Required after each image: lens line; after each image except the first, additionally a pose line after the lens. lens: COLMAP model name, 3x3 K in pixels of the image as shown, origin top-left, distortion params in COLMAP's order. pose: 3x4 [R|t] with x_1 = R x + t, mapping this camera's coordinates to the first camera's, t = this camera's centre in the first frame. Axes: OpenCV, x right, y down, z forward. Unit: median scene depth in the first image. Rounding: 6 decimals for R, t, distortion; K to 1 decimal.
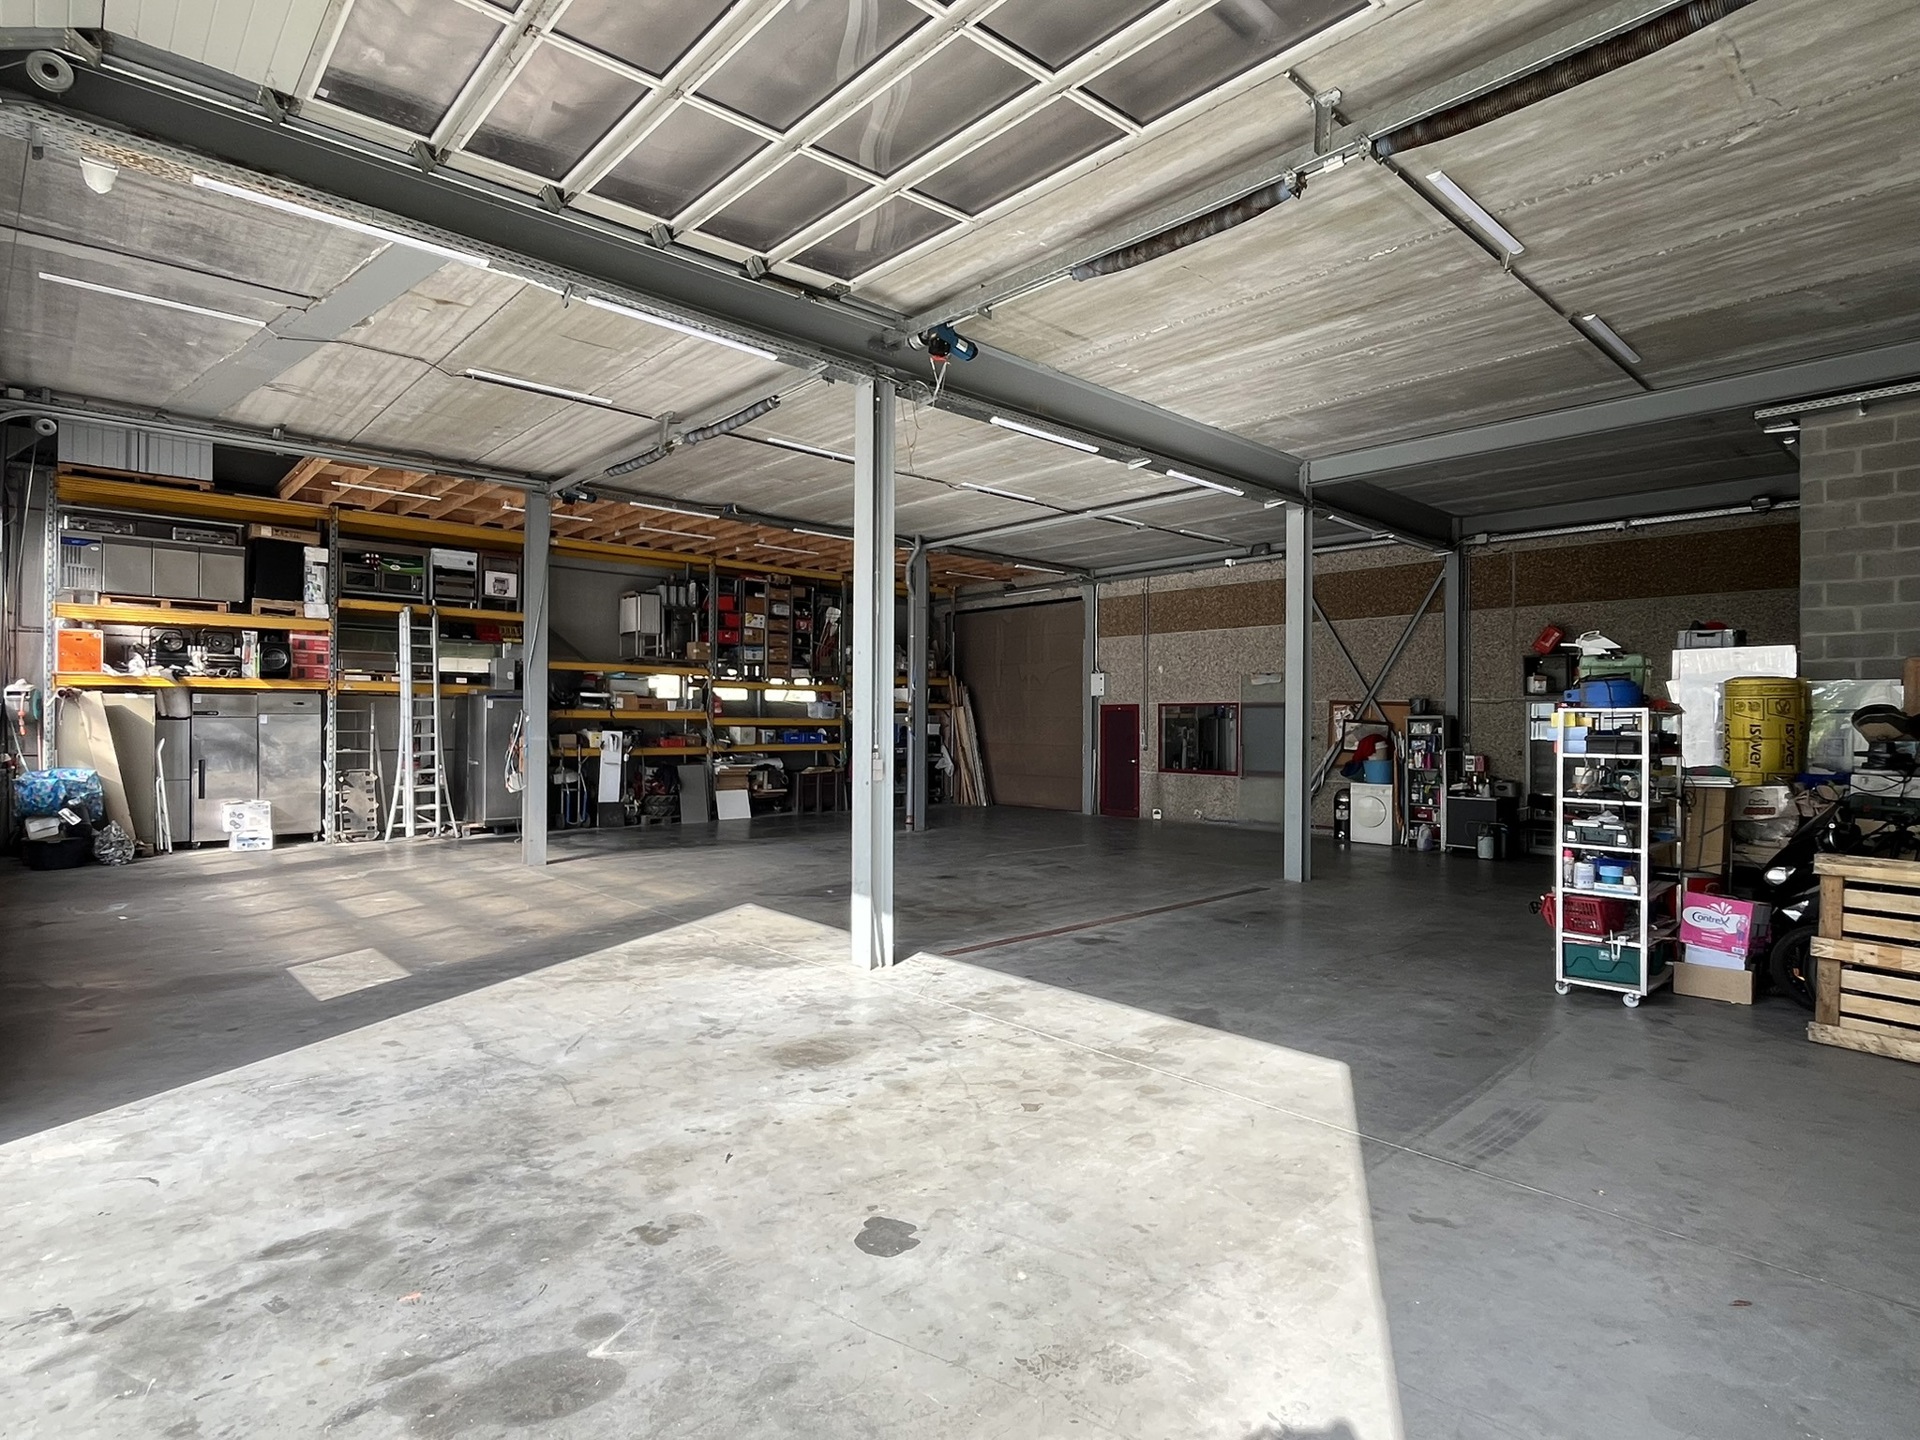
lens RADIAL K [[1004.0, 0, 955.6], [0, 1004.0, 721.2], [0, 0, 1]] dist [-0.001932, -0.001121]
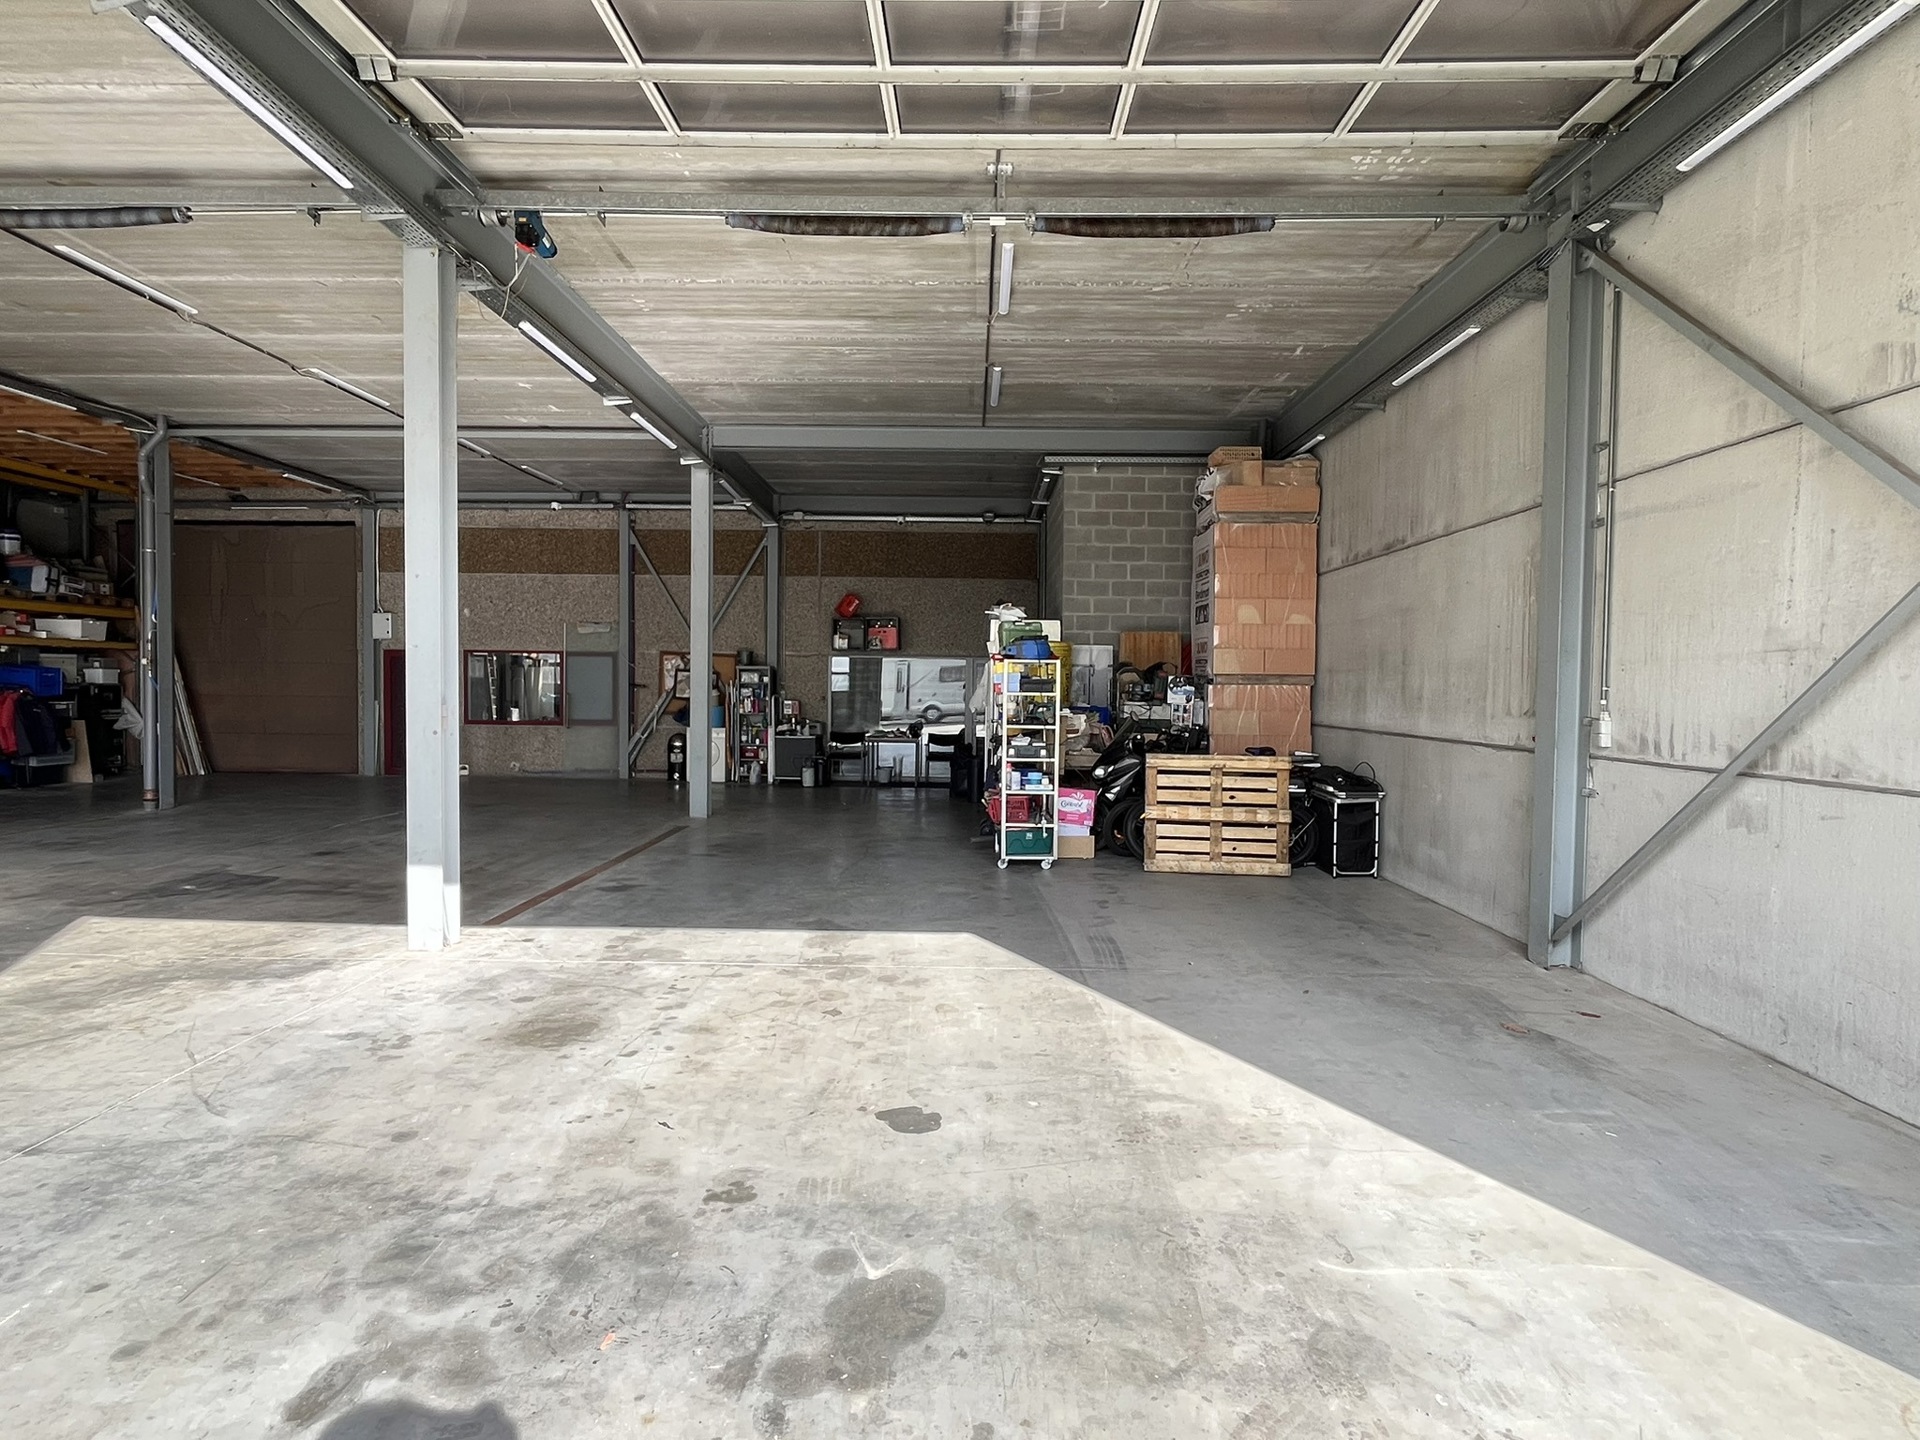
lens RADIAL K [[1004.0, 0, 955.6], [0, 1004.0, 721.2], [0, 0, 1]] dist [-0.001932, -0.001121]
pose [[0.684800, -0.024740, 0.728311, -0.505450], [-0.008932, 0.999064, 0.042335, 0.015920], [-0.728676, -0.035496, 0.683938, 0.134220]]
